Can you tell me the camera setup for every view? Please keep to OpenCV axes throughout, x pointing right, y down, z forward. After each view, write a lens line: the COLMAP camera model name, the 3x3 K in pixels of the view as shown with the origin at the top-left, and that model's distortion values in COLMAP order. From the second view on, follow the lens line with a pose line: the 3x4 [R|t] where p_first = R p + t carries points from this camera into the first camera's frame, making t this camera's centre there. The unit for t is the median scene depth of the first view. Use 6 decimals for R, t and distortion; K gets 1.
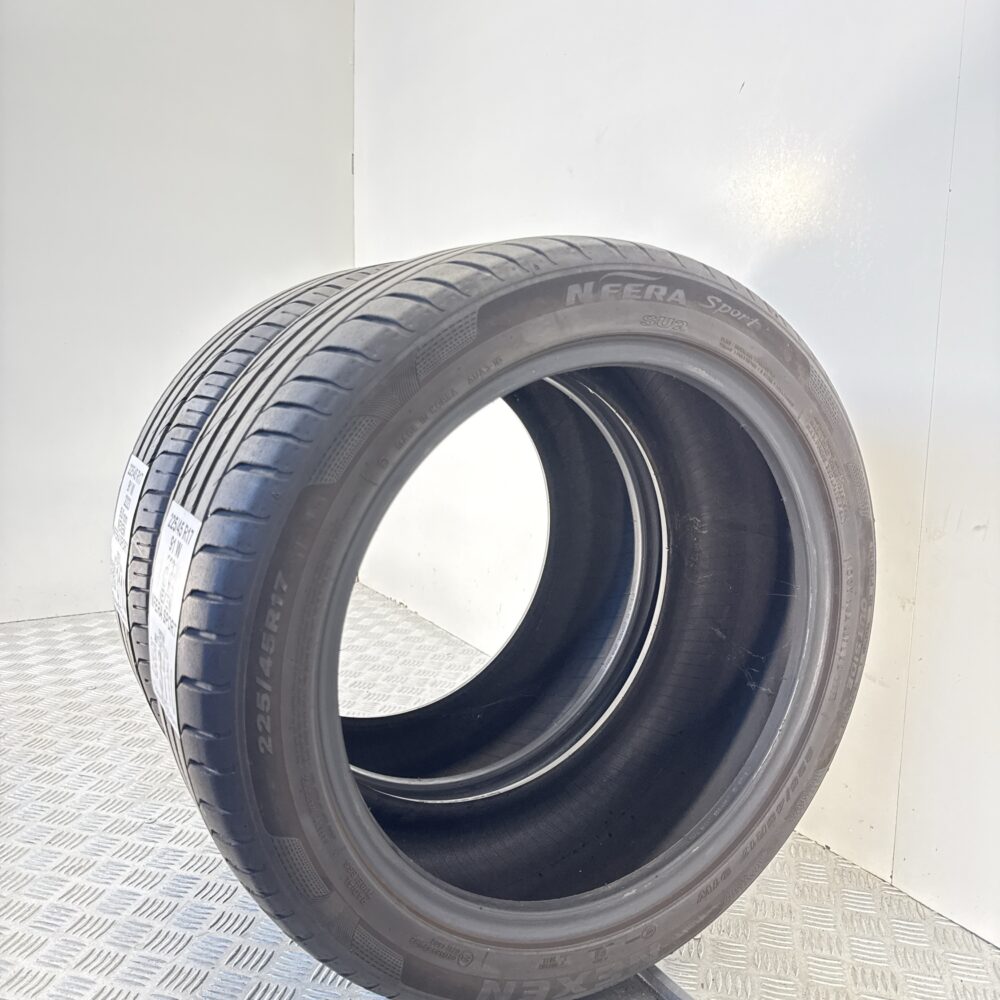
lens RADIAL K [[947.1, 0, 498.6], [0, 947.1, 510.0], [0, 0, 1]] dist [0.183779, -0.530321]
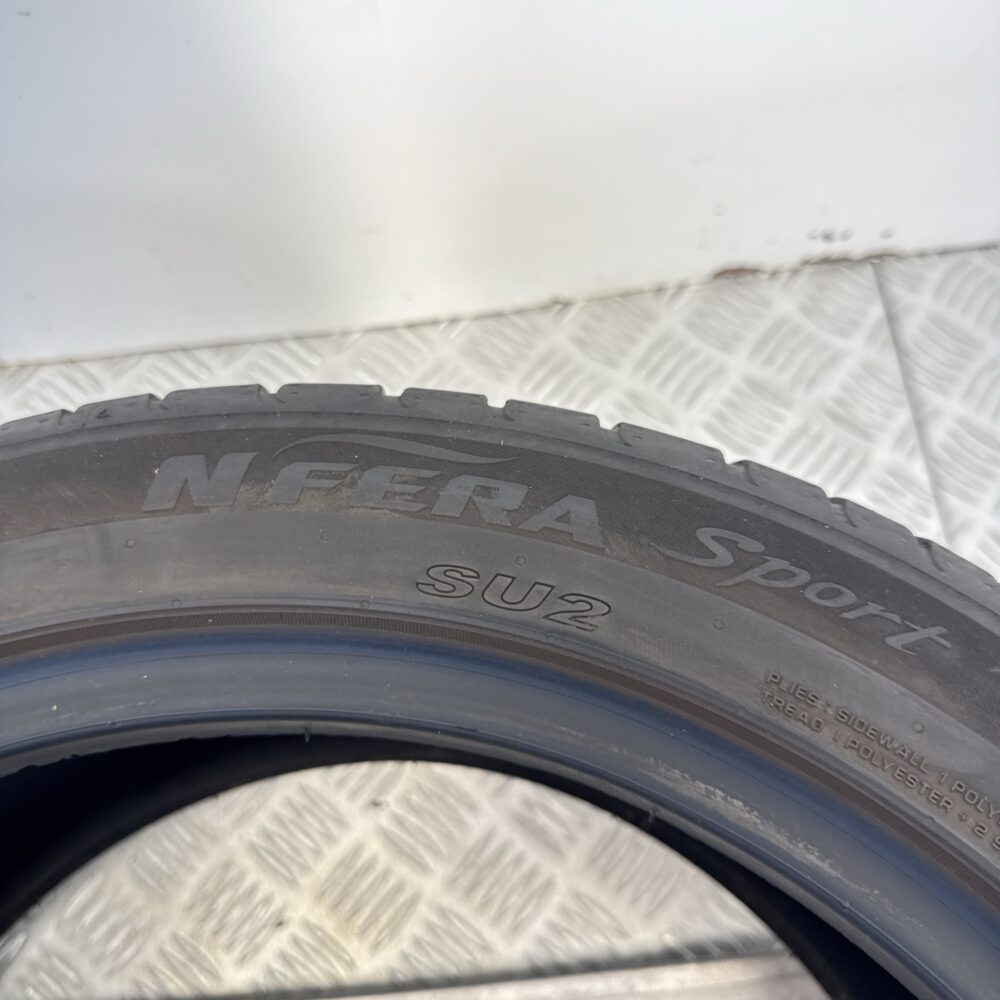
lens RADIAL K [[947.1, 0, 498.6], [0, 947.1, 510.0], [0, 0, 1]] dist [0.183779, -0.530321]
pose [[0.838979, -0.055820, -0.541293, 0.319581], [-0.207147, 0.887071, -0.412546, -0.092057], [0.503194, 0.458245, 0.732671, 0.737606]]
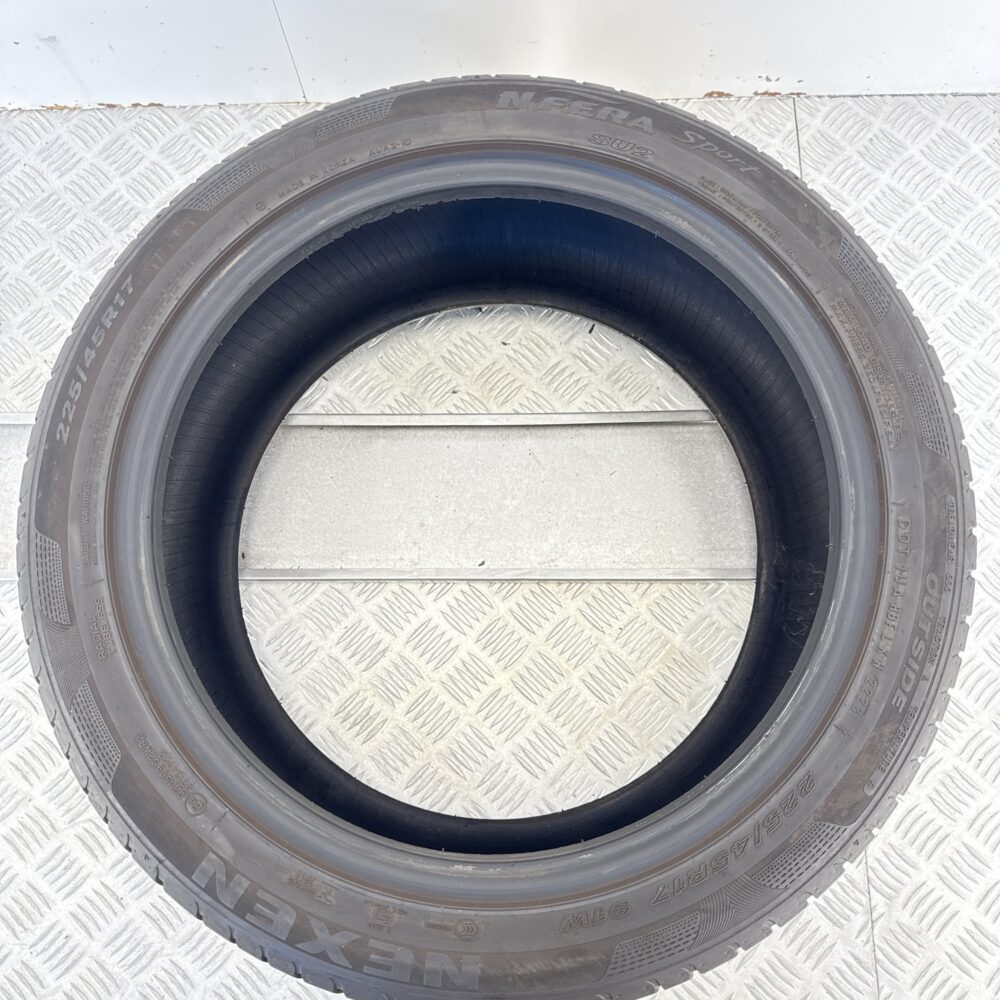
lens RADIAL K [[947.1, 0, 498.6], [0, 947.1, 510.0], [0, 0, 1]] dist [0.183779, -0.530321]
pose [[0.850264, 0.079331, -0.520344, 0.550516], [-0.289968, 0.895637, -0.337272, 0.431046], [0.439283, 0.437653, 0.784532, 0.375162]]
